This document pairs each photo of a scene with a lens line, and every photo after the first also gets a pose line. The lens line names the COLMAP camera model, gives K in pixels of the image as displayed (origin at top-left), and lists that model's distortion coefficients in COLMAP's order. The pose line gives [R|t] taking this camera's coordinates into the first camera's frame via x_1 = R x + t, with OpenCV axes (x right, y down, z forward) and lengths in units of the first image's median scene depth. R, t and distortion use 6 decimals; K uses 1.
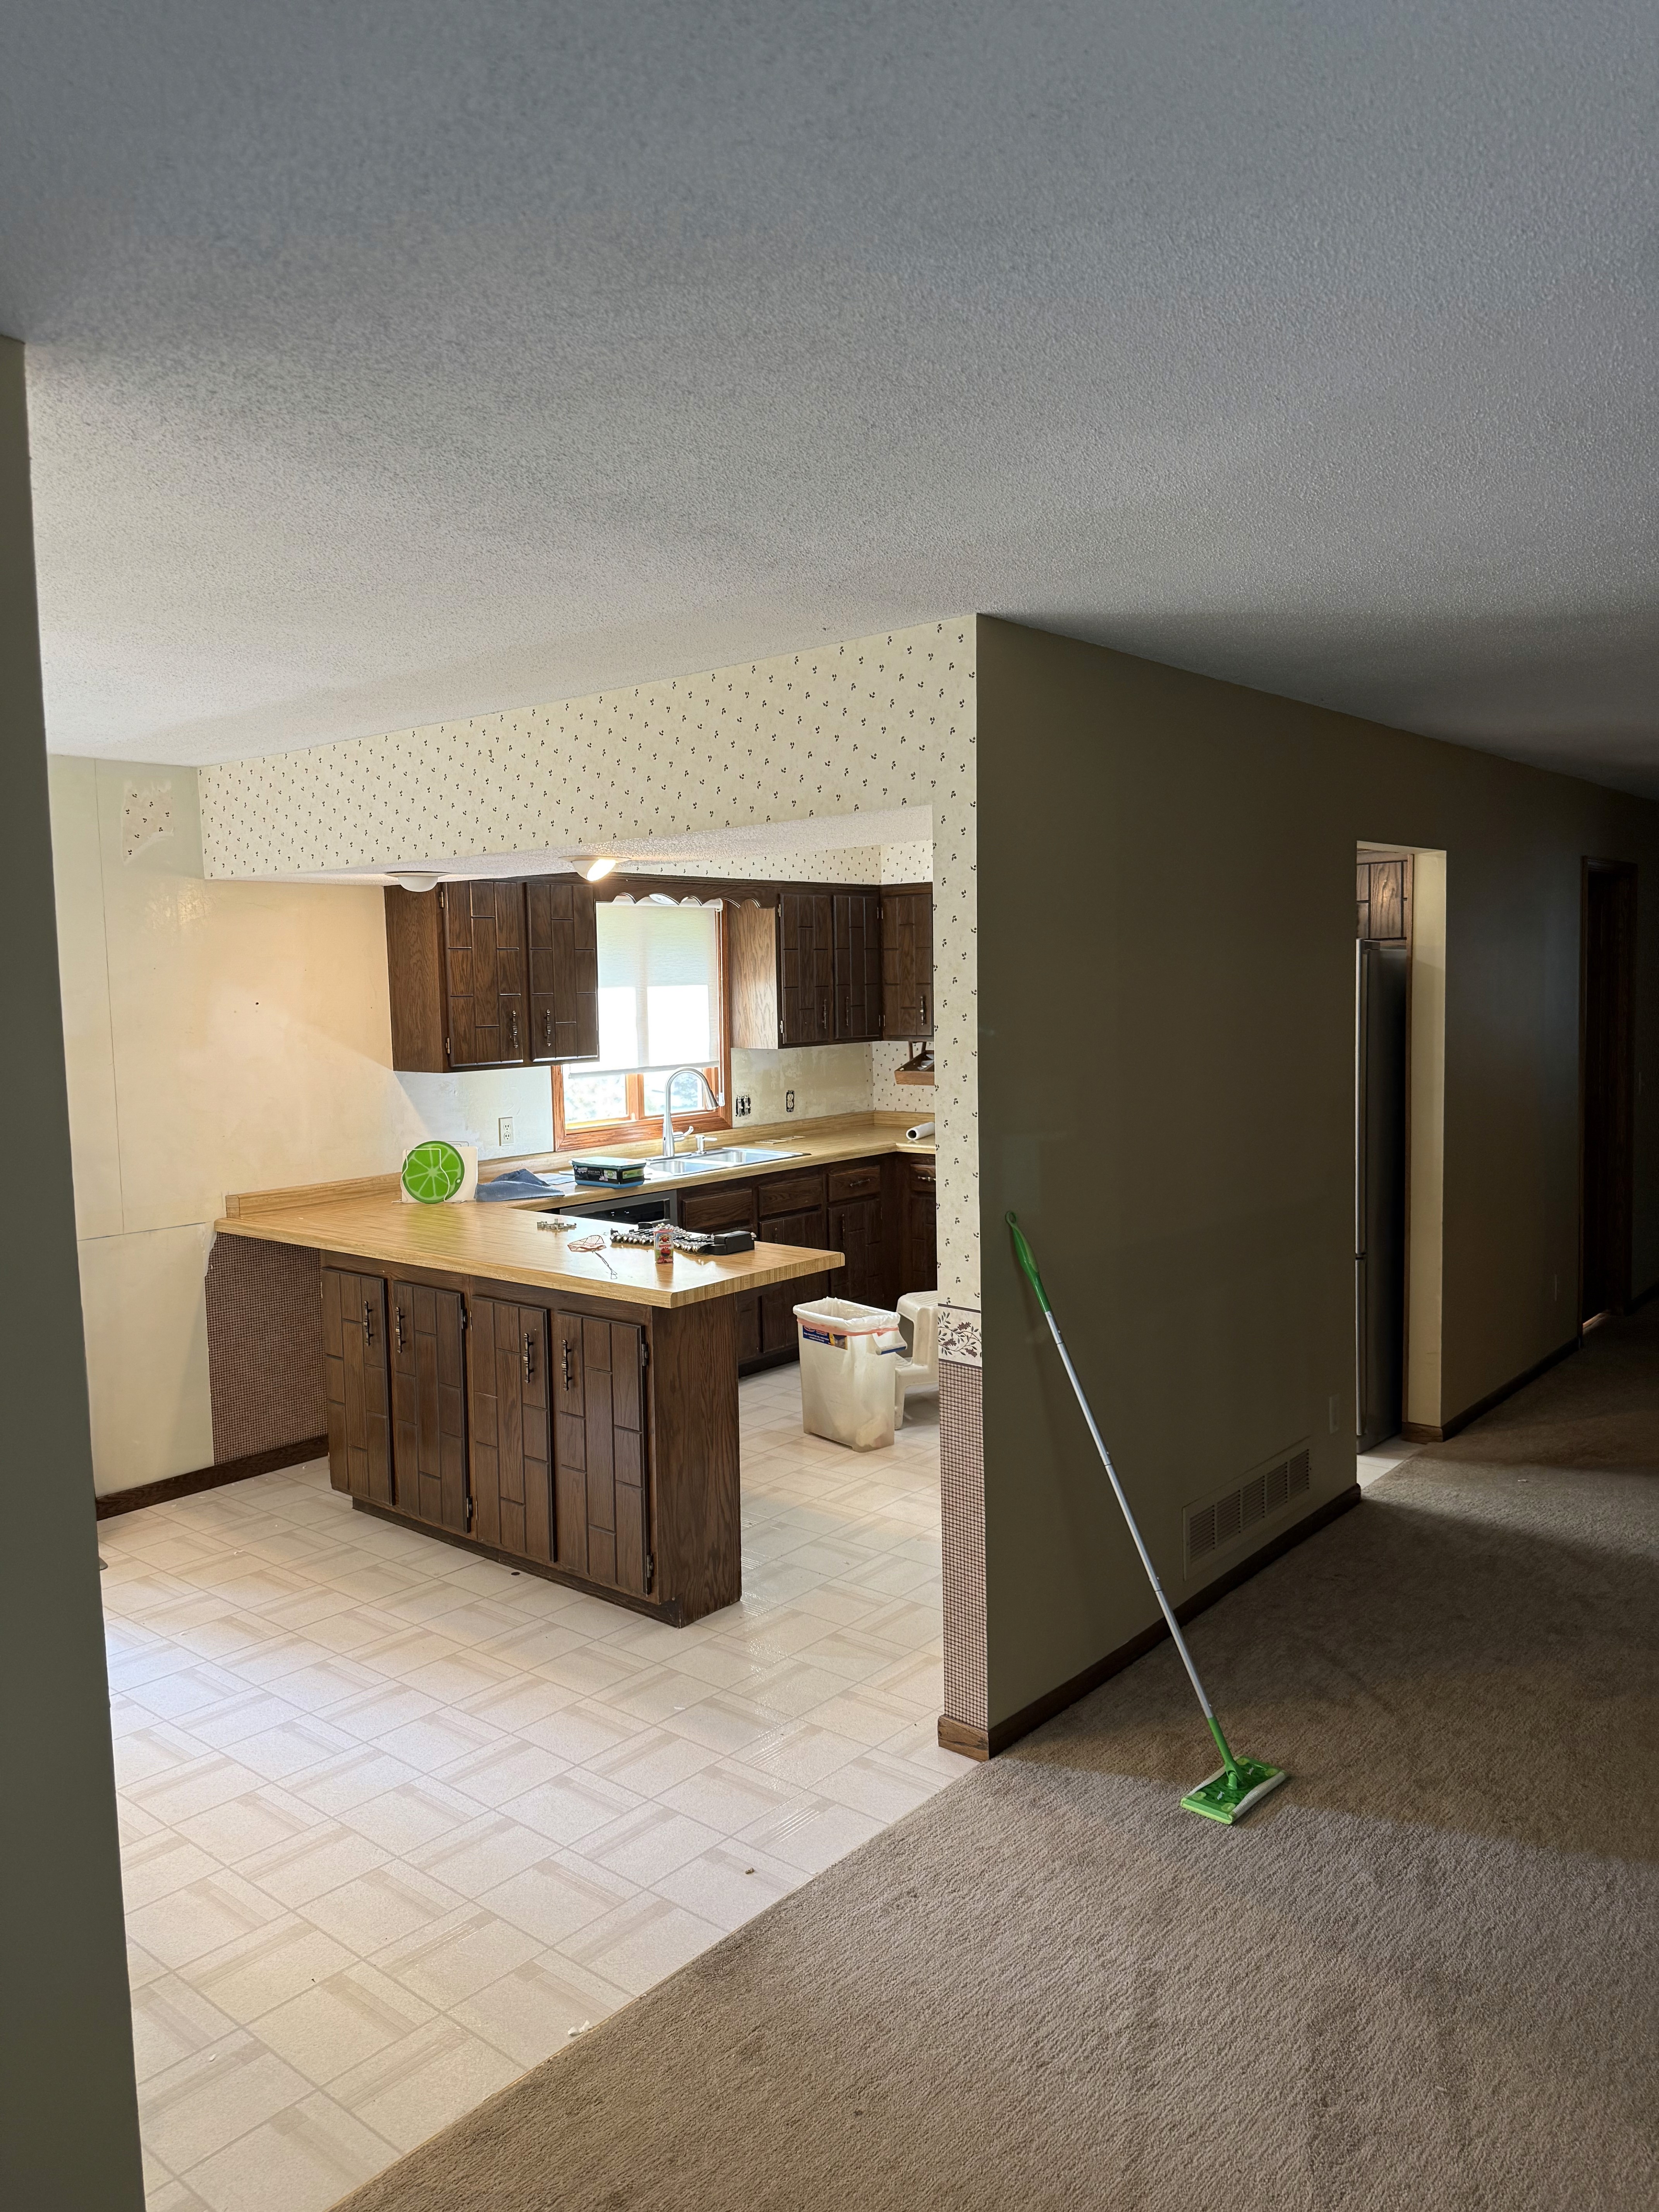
lens RADIAL K [[1560.6, 0, 831.0], [0, 1560.6, 1083.1], [0, 0, 1]] dist [0.053933, -0.066933]
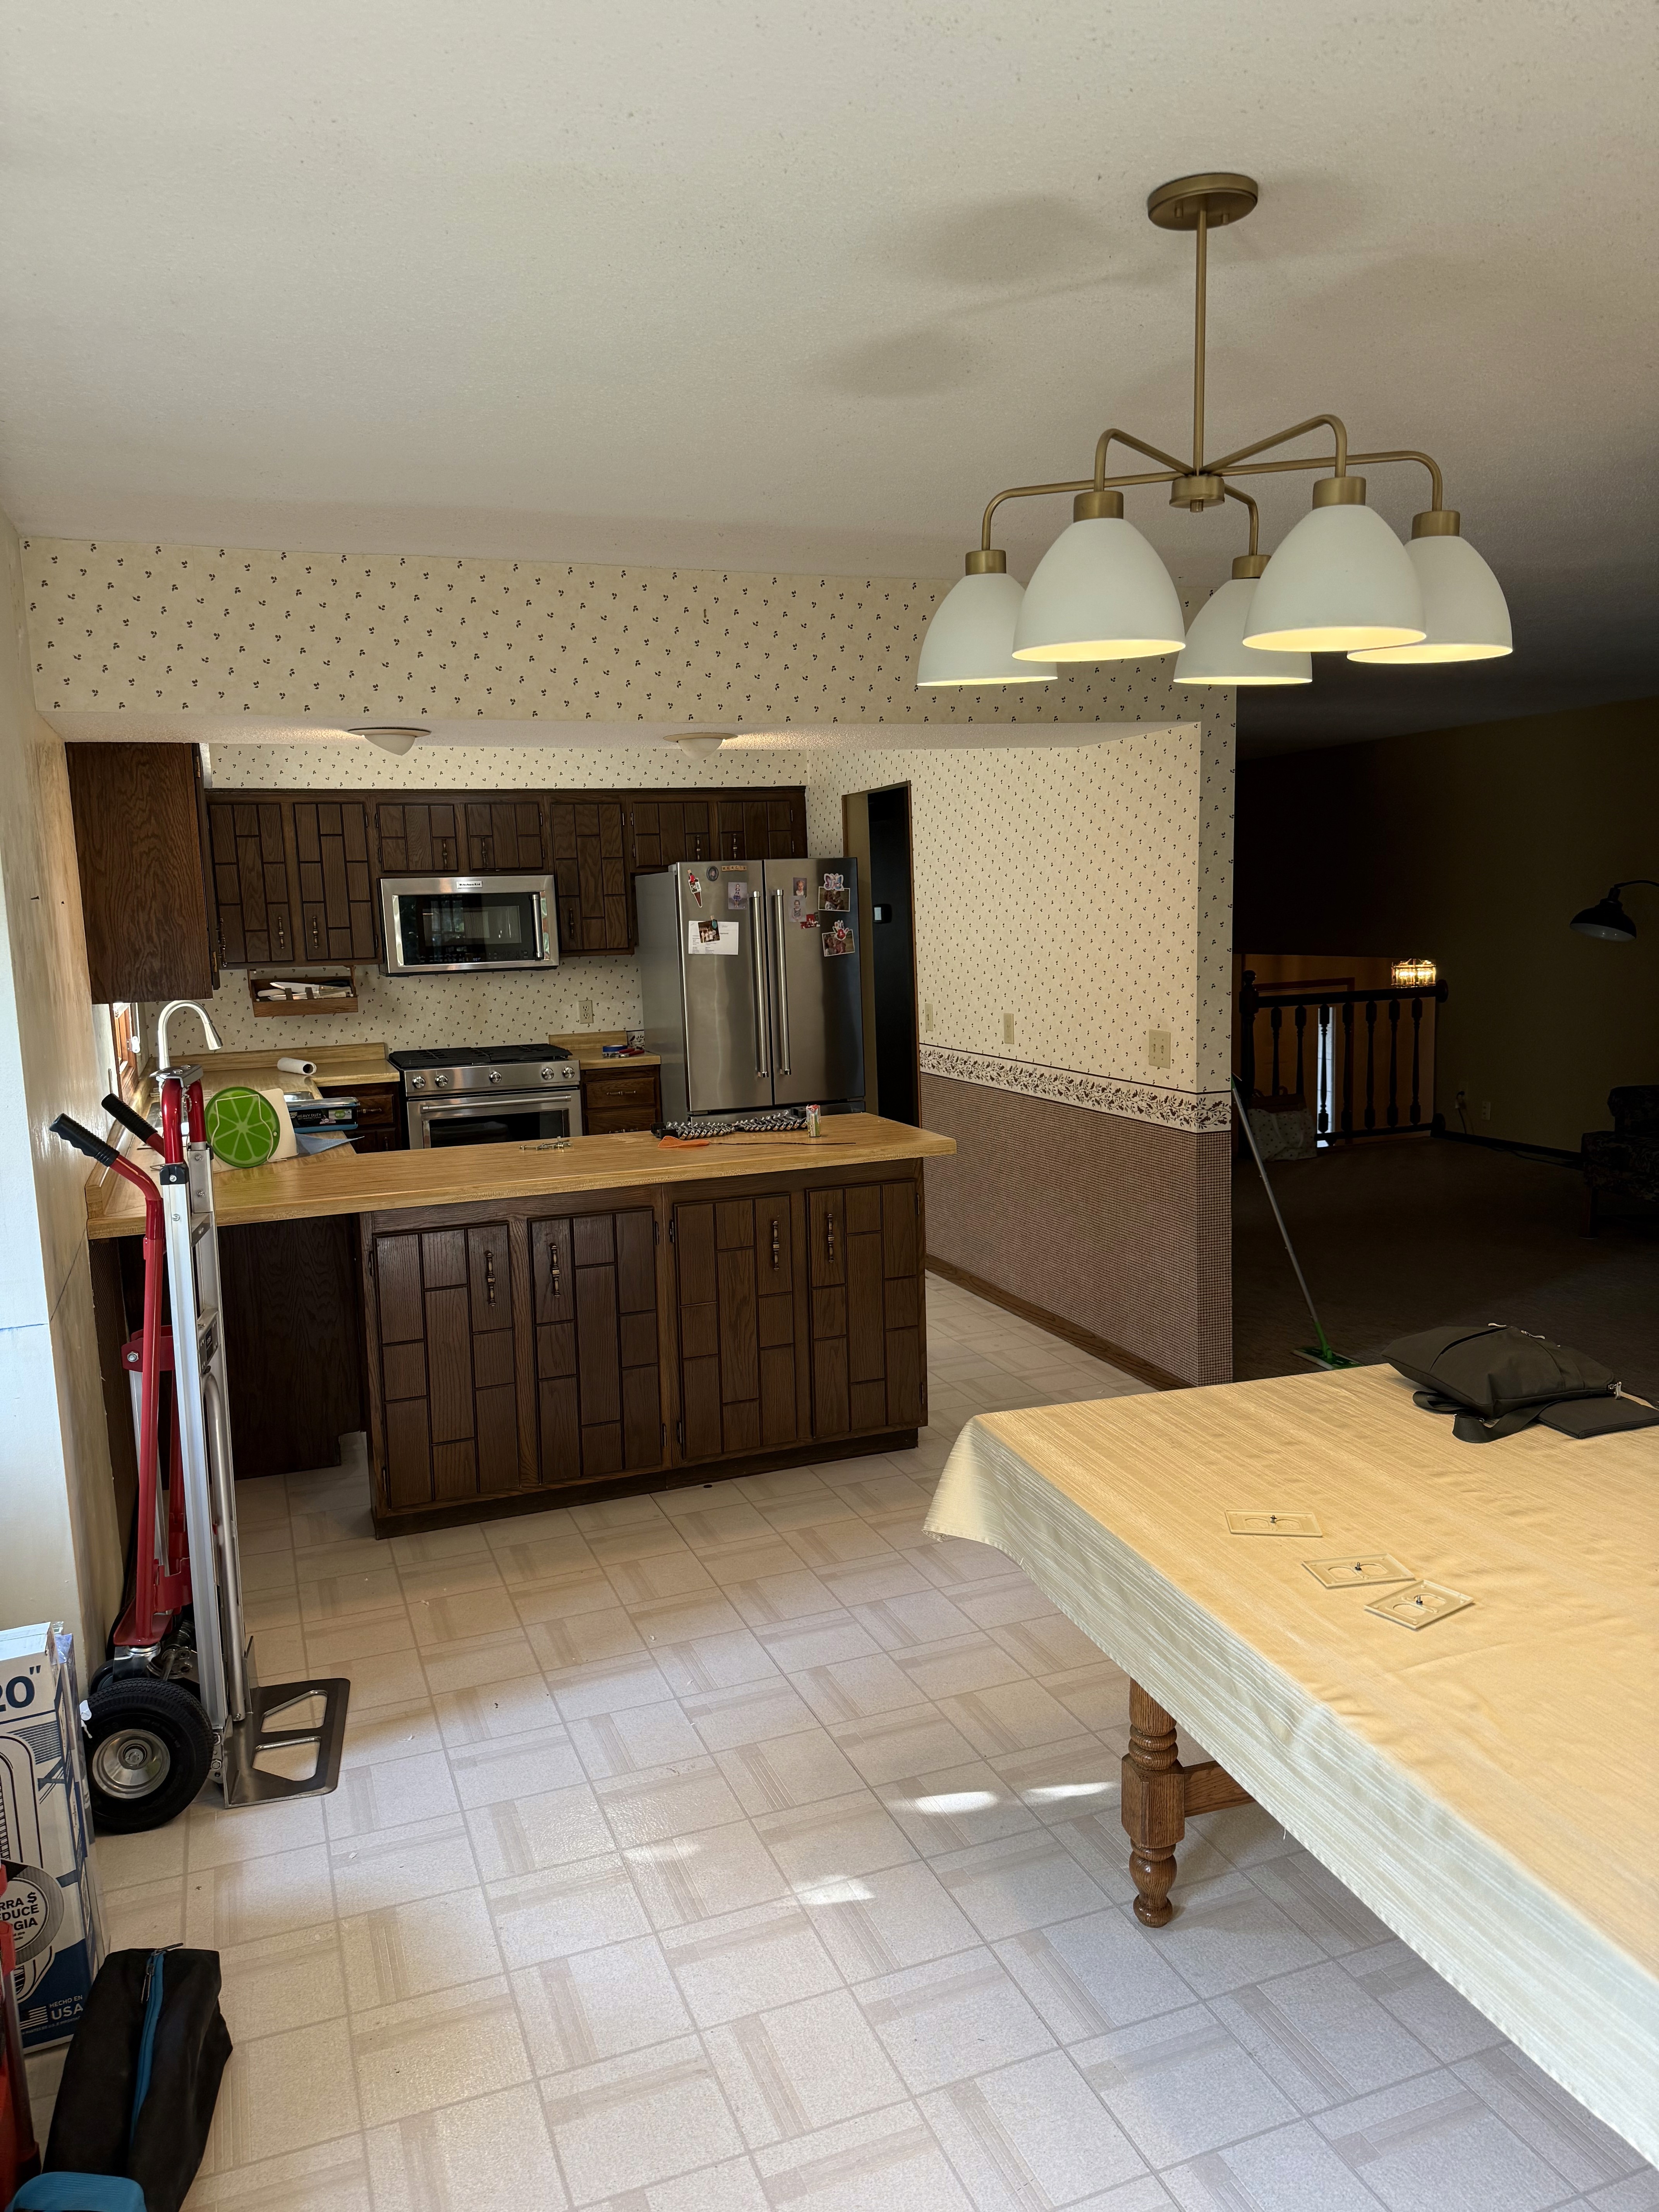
lens RADIAL K [[1560.6, 0, 837.8], [0, 1560.6, 1123.2], [0, 0, 1]] dist [0.053933, -0.066933]
pose [[0.472513, -0.119297, 0.873212, -0.777905], [0.084568, 0.992362, 0.089814, 0.010340], [-0.877257, 0.031408, 0.478992, 0.373663]]
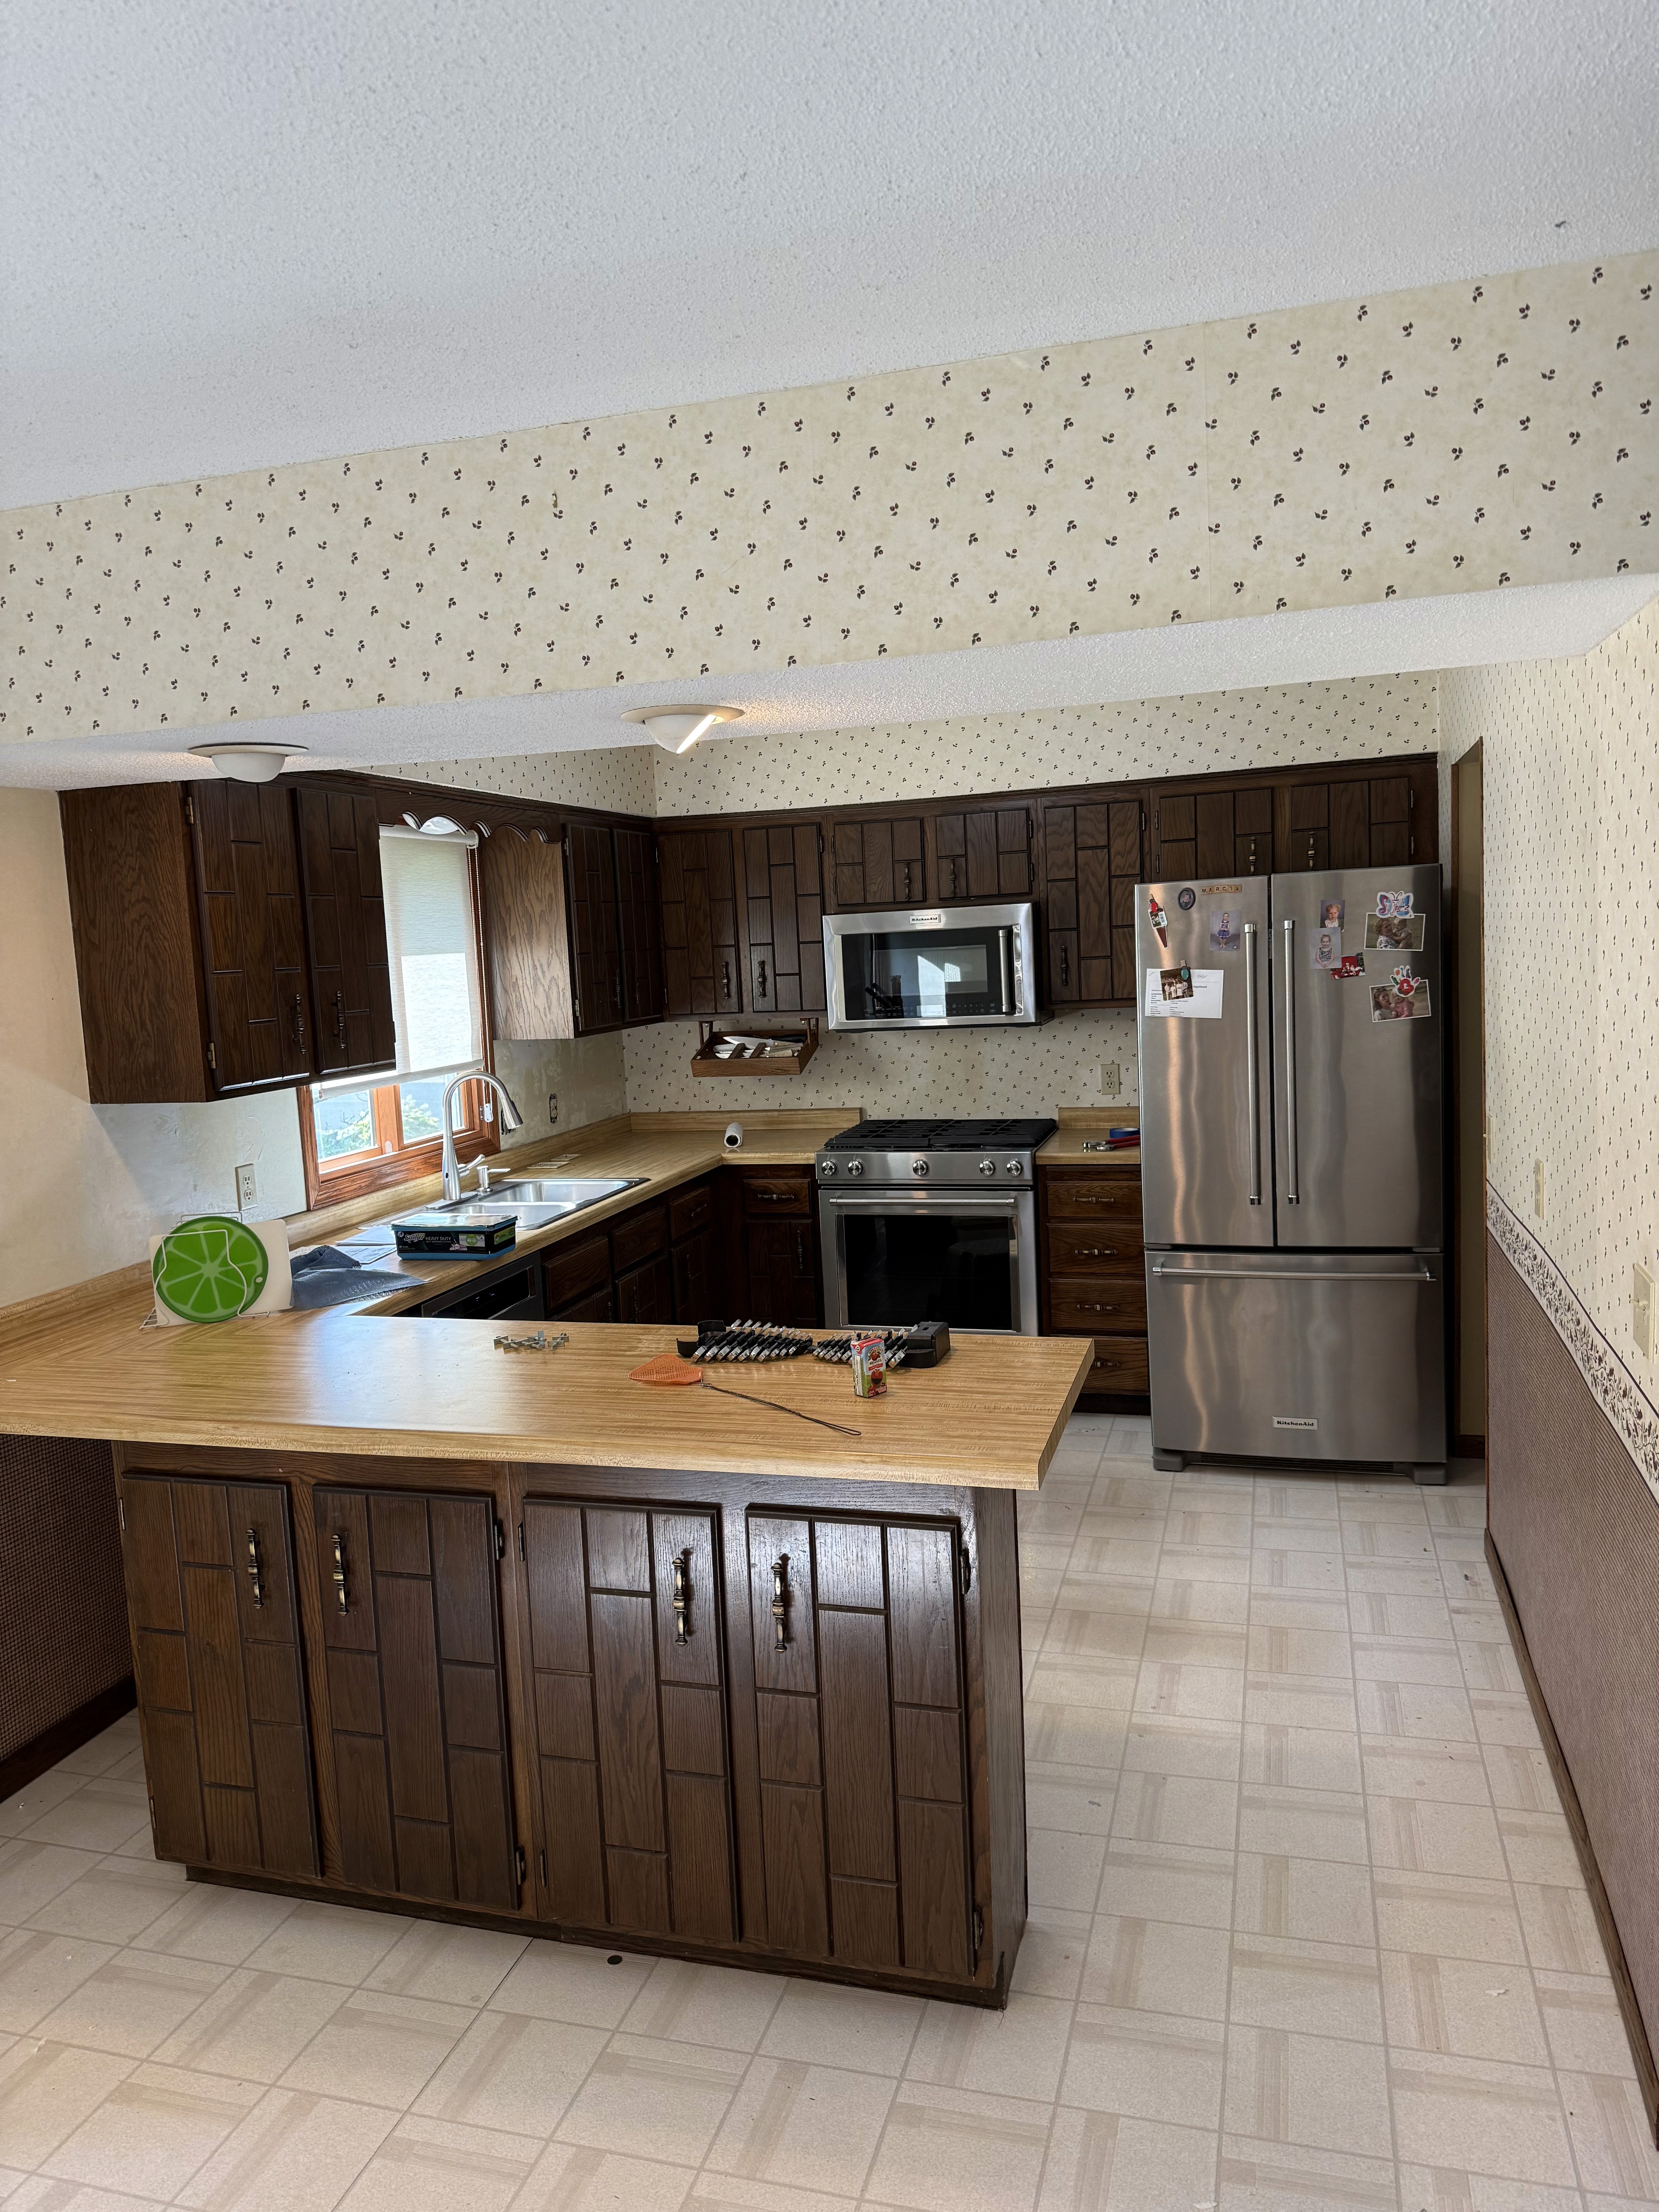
lens RADIAL K [[1560.6, 0, 820.7], [0, 1560.6, 1107.8], [0, 0, 1]] dist [0.053933, -0.066933]
pose [[0.914728, -0.068614, 0.398203, -0.273342], [0.057640, 0.997556, 0.039480, -0.014591], [-0.399939, -0.013161, 0.916447, 0.355363]]
